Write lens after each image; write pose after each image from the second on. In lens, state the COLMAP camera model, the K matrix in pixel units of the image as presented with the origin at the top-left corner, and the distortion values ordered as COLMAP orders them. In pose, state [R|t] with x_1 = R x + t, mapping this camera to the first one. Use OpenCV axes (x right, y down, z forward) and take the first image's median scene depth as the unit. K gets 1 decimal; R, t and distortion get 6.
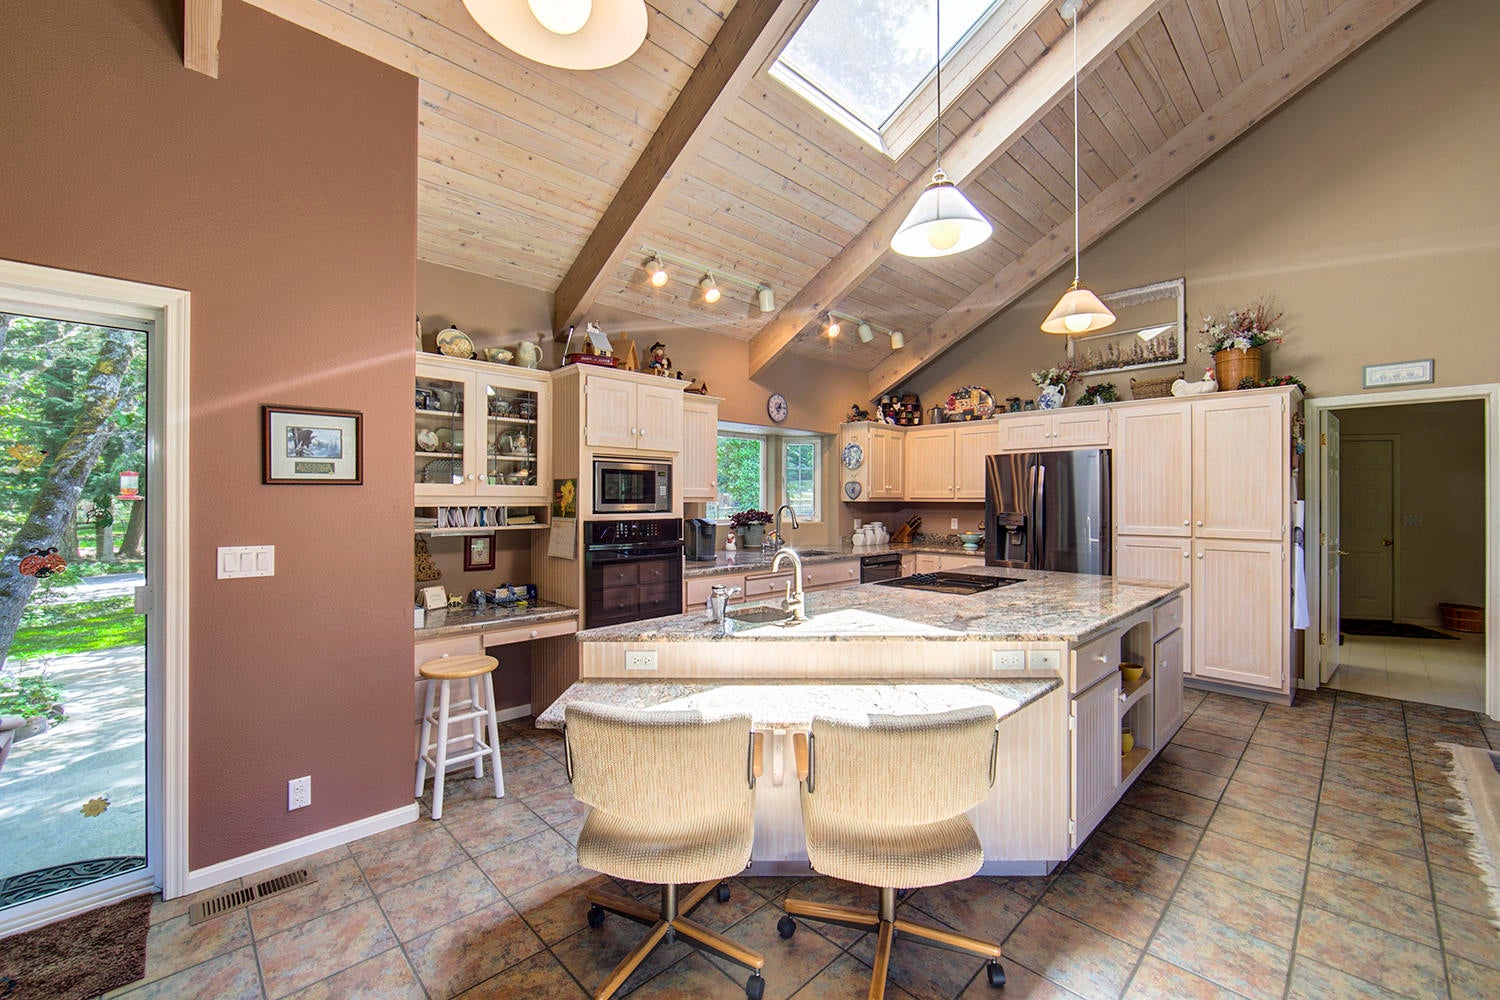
lens RADIAL K [[650.6, 0, 748.3], [0, 650.6, 498.7], [0, 0, 1]] dist [-0.016785, -0.000266]
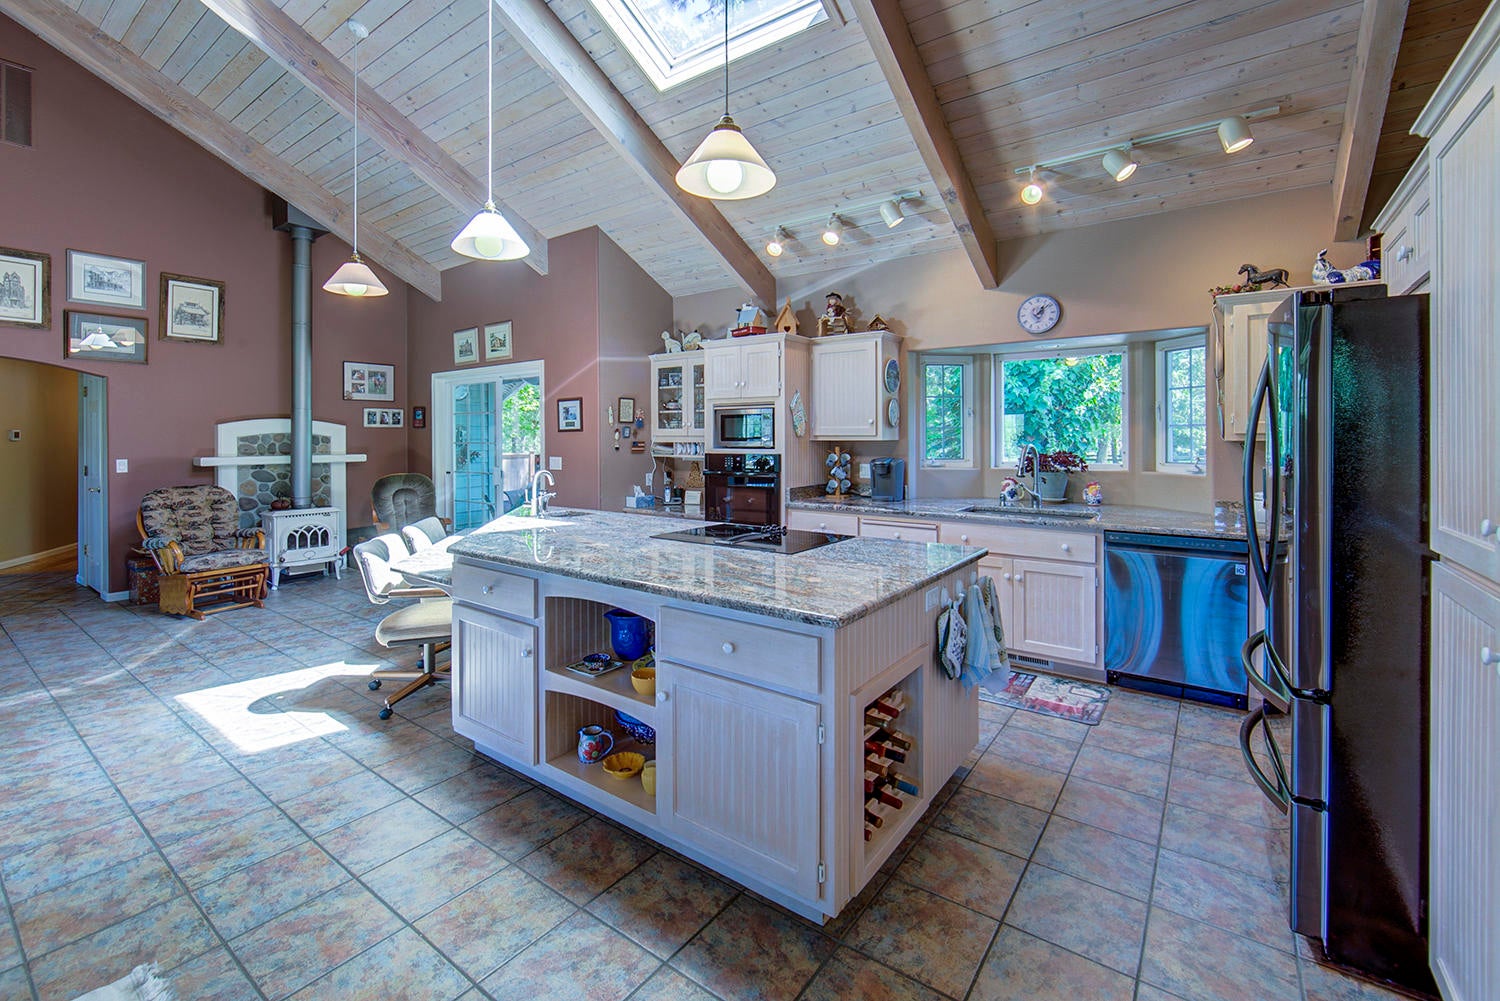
lens RADIAL K [[650.6, 0, 736.6], [0, 650.6, 439.7], [0, 0, 1]] dist [-0.016785, -0.000266]
pose [[0.129848, 0.004363, -0.991524, 1.649453], [0.003857, 0.999981, 0.004905, -0.002373], [0.991526, -0.004461, 0.129829, 1.269749]]
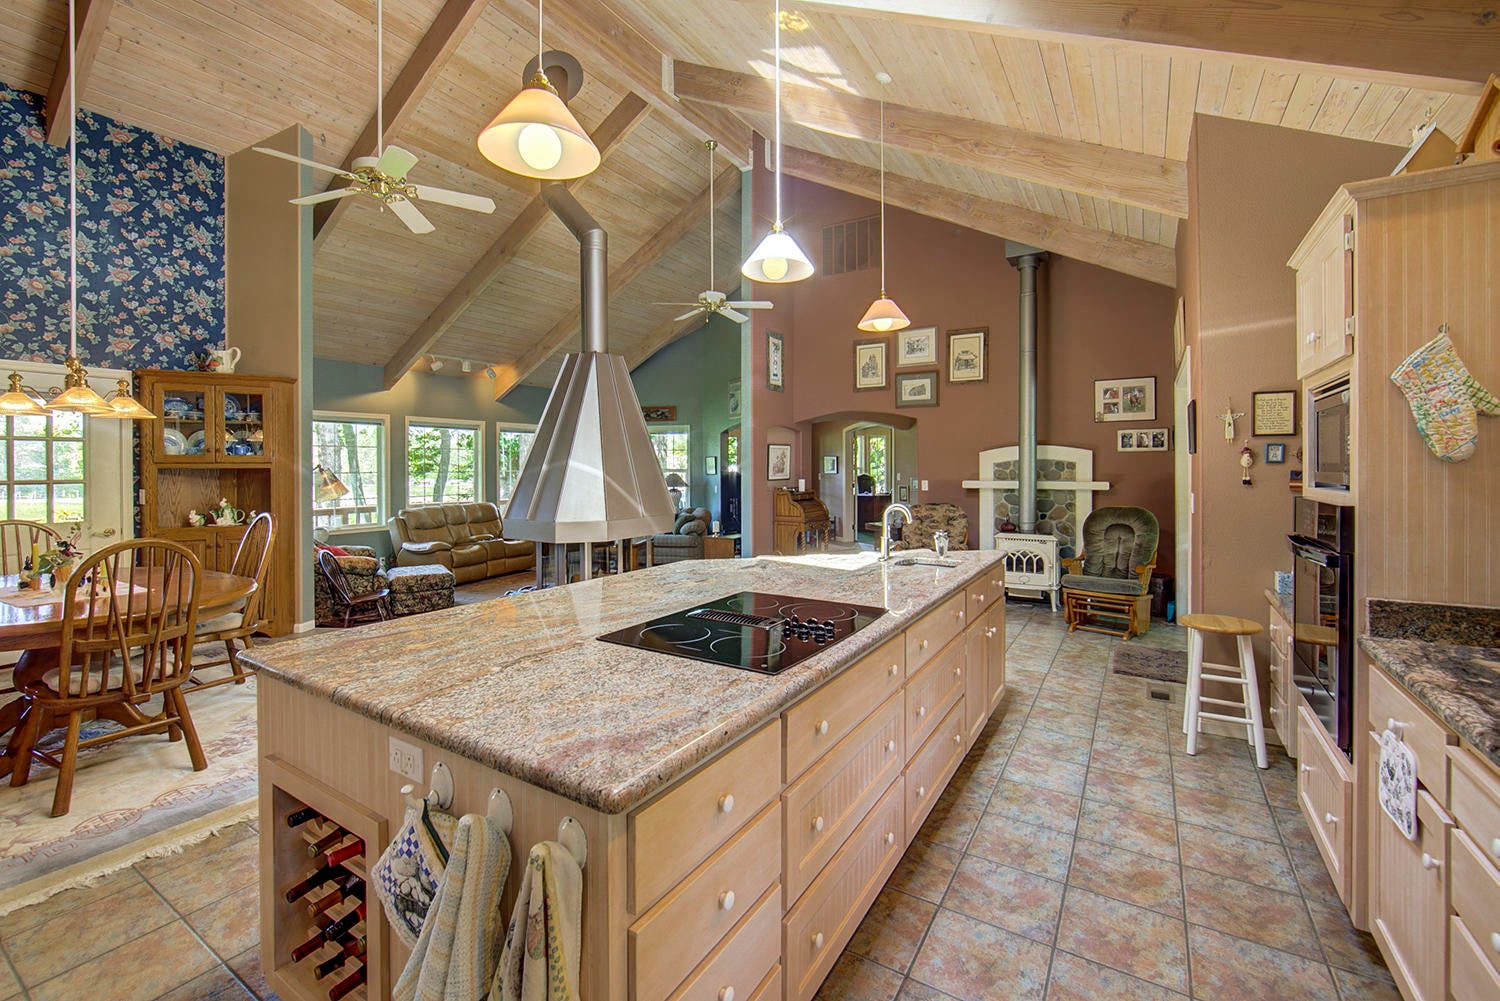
lens RADIAL K [[650.6, 0, 720.3], [0, 650.6, 468.1], [0, 0, 1]] dist [-0.016785, -0.000266]
pose [[-0.983309, 0.005706, -0.181854, 0.625010], [0.005359, 0.999983, 0.002399, 0.000633], [0.181864, 0.001385, -0.983323, 2.186140]]
